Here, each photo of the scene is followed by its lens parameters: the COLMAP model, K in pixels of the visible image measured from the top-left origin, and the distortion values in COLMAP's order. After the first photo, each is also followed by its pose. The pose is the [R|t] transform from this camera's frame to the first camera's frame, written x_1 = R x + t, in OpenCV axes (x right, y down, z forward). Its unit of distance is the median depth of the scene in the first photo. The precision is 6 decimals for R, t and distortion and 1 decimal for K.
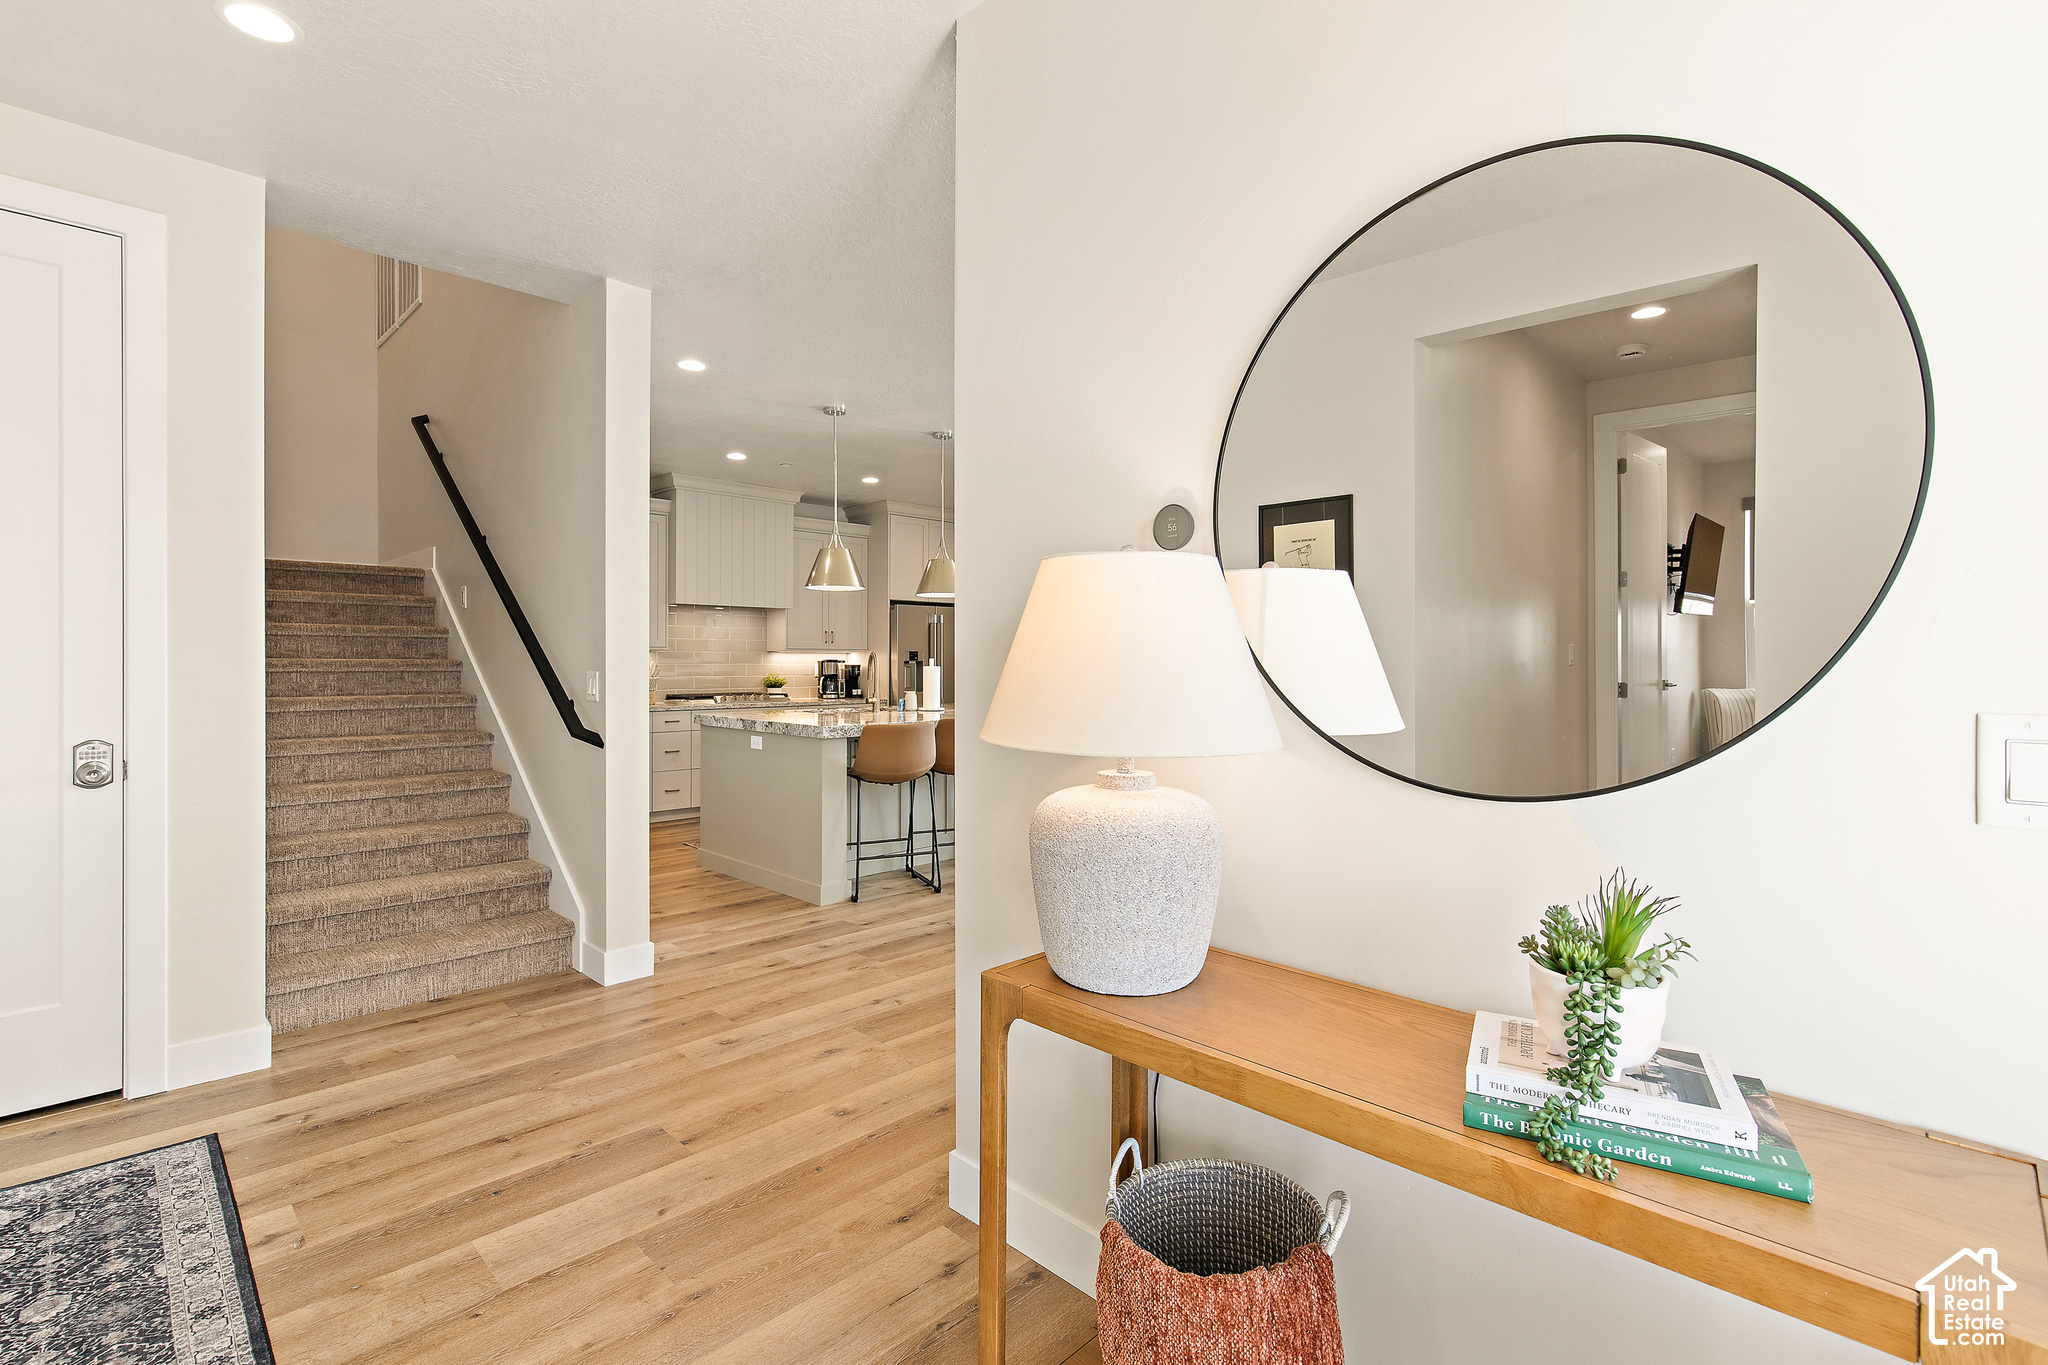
lens RADIAL K [[942.0, 0, 1025.4], [0, 942.0, 663.4], [0, 0, 1]] dist [0.006194, -0.002024]
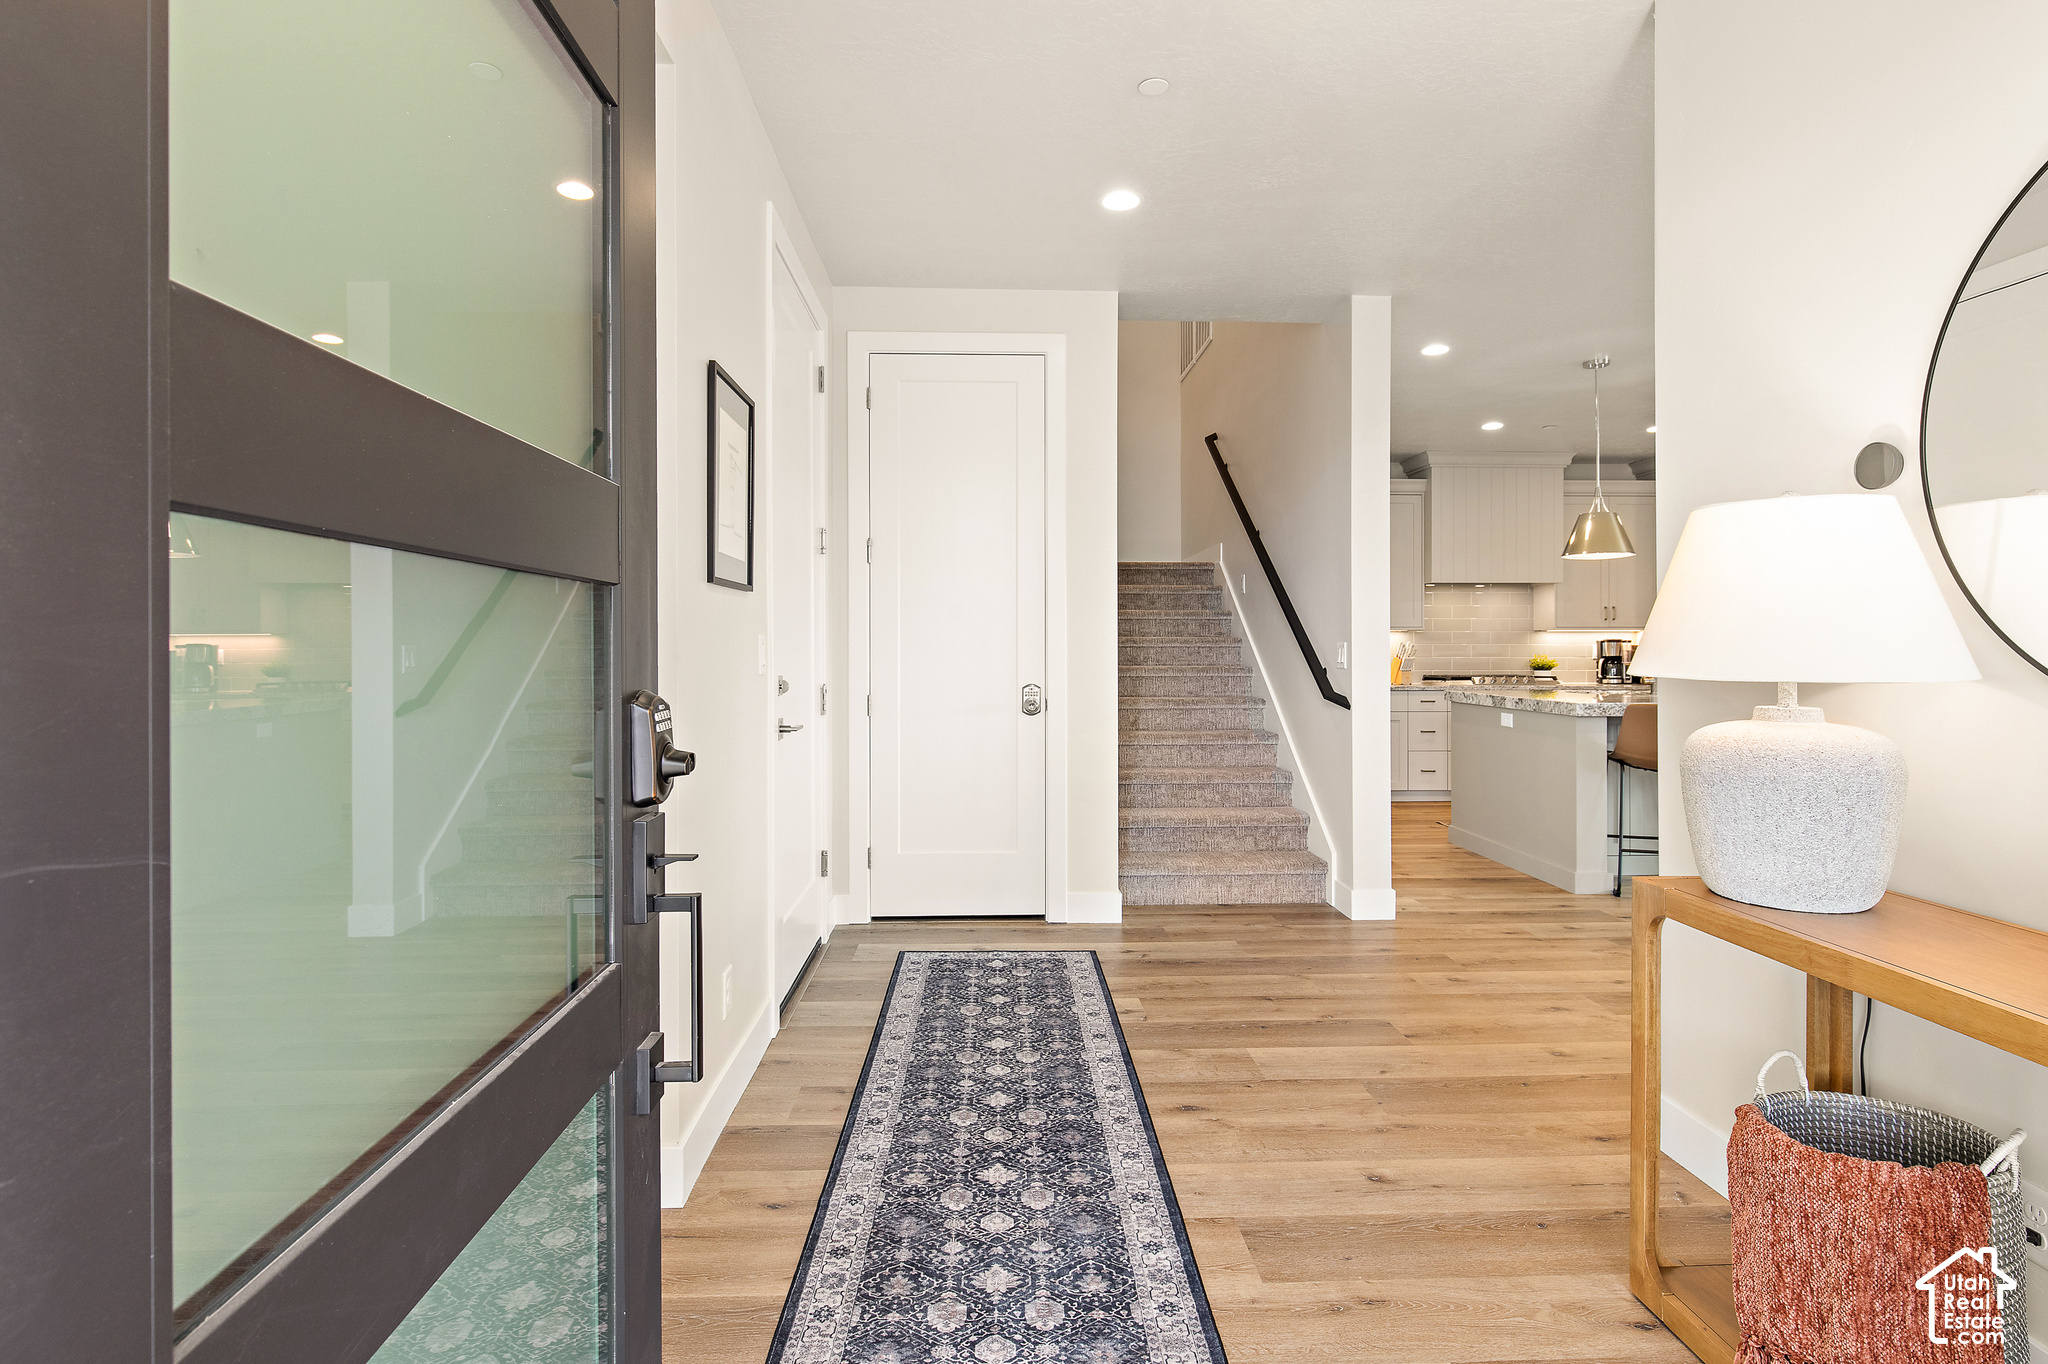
lens RADIAL K [[1081.3, 0, 1007.9], [0, 1081.3, 649.7], [0, 0, 1]] dist [-0.001369, -0.000798]
pose [[0.728884, -0.006217, -0.684609, 0.137982], [0.000178, 0.999960, -0.008891, 0.028509], [0.684637, 0.006359, 0.728857, -0.221326]]
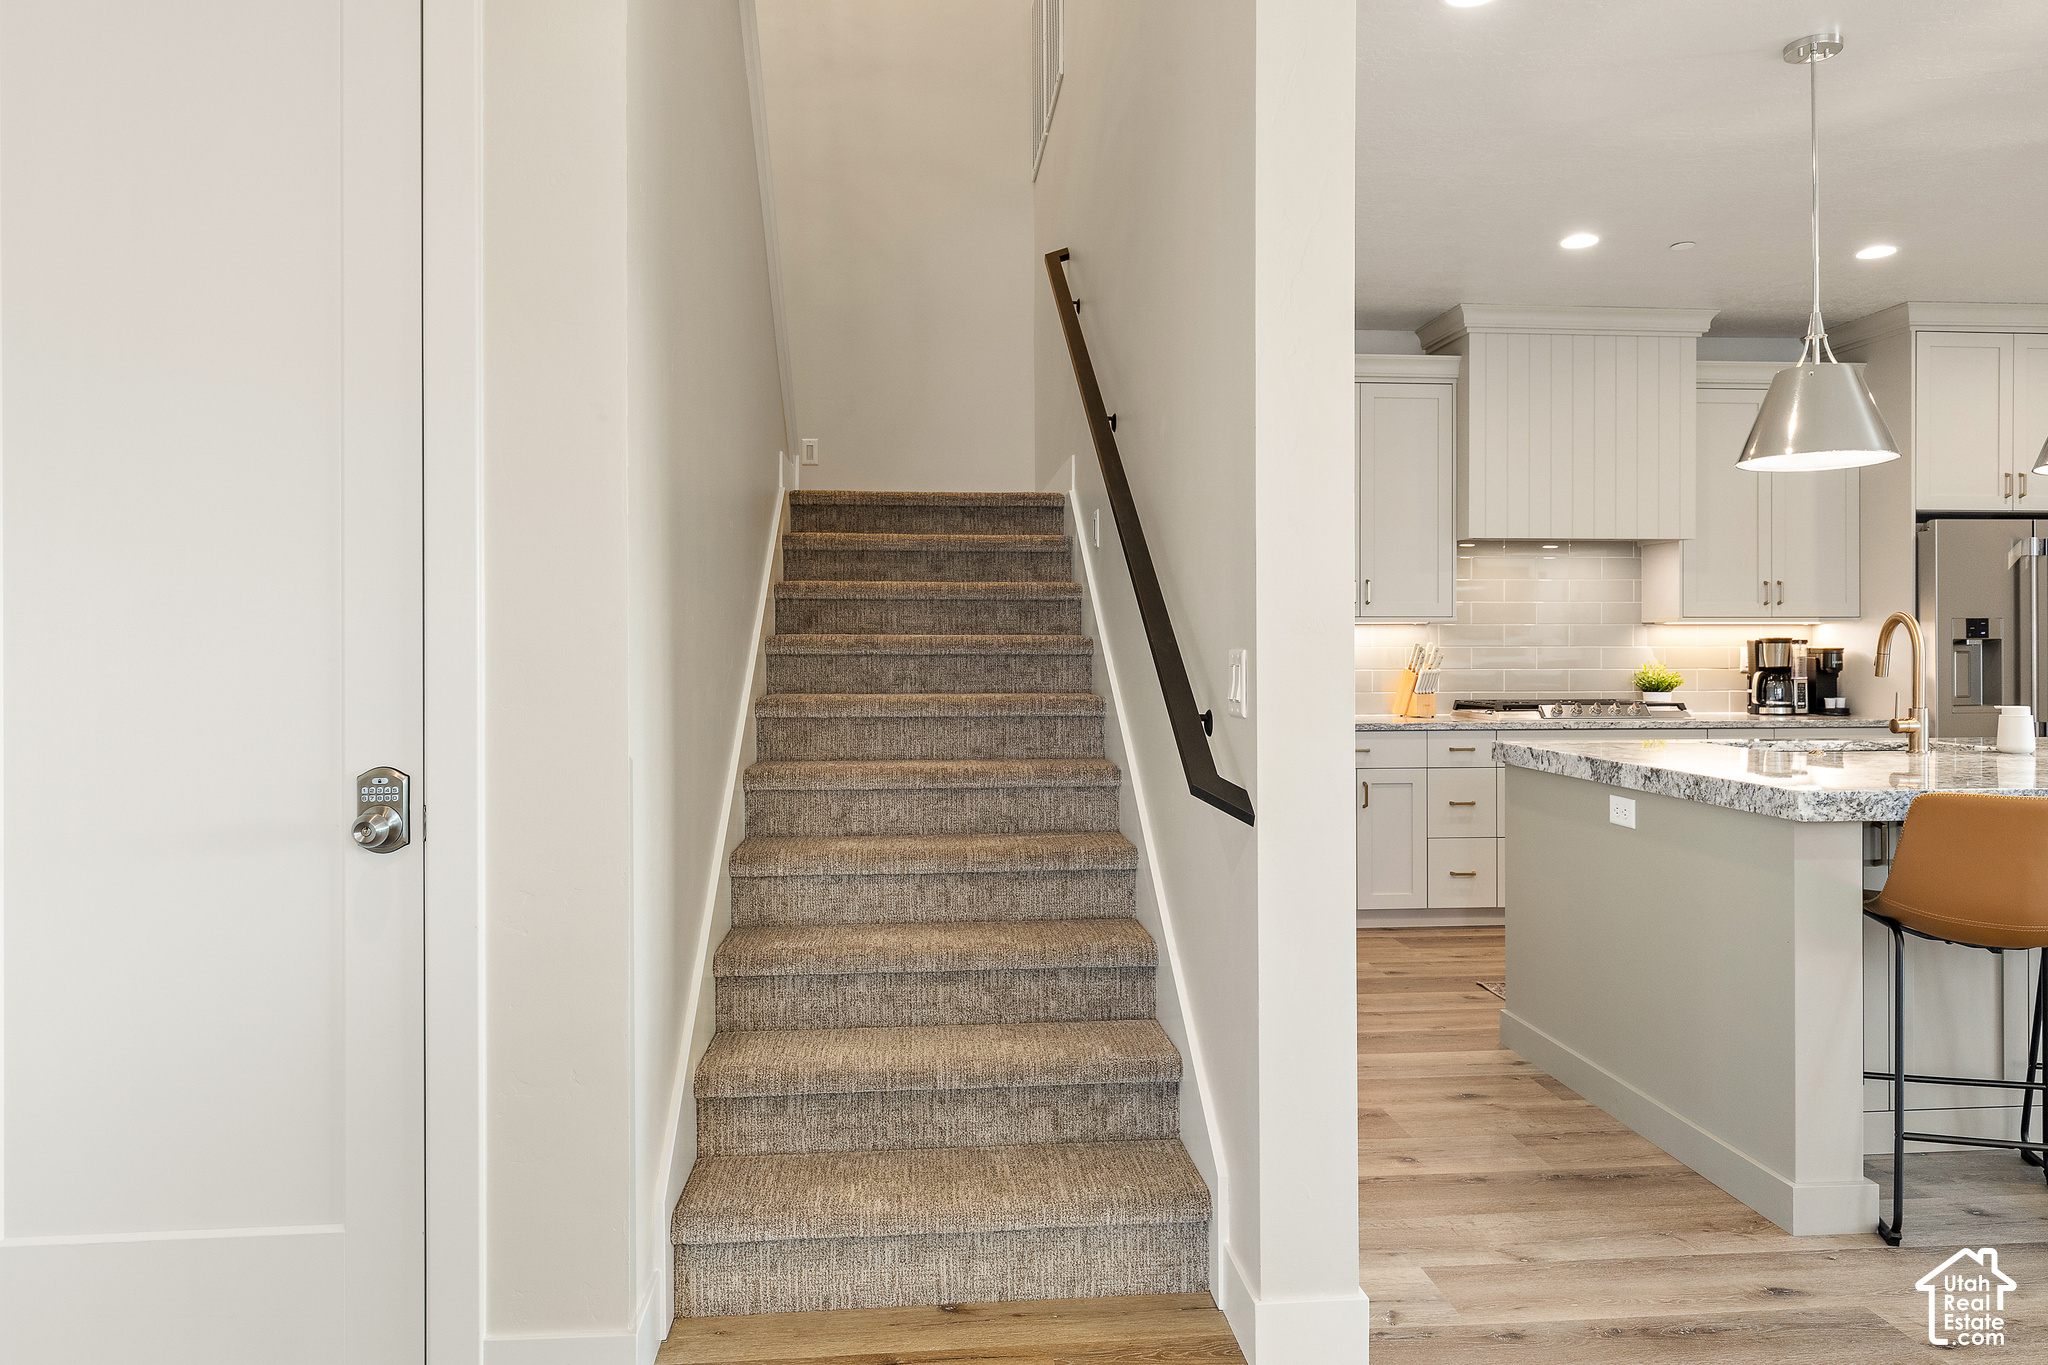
lens RADIAL K [[1230.1, 0, 1072.5], [0, 1230.1, 652.4], [0, 0, 1]] dist [0.004160, 0.000360]
pose [[0.767422, -0.003870, -0.641131, -0.142863], [0.001397, 0.999990, -0.004364, 0.012190], [0.641141, 0.002453, 0.767419, 0.494189]]
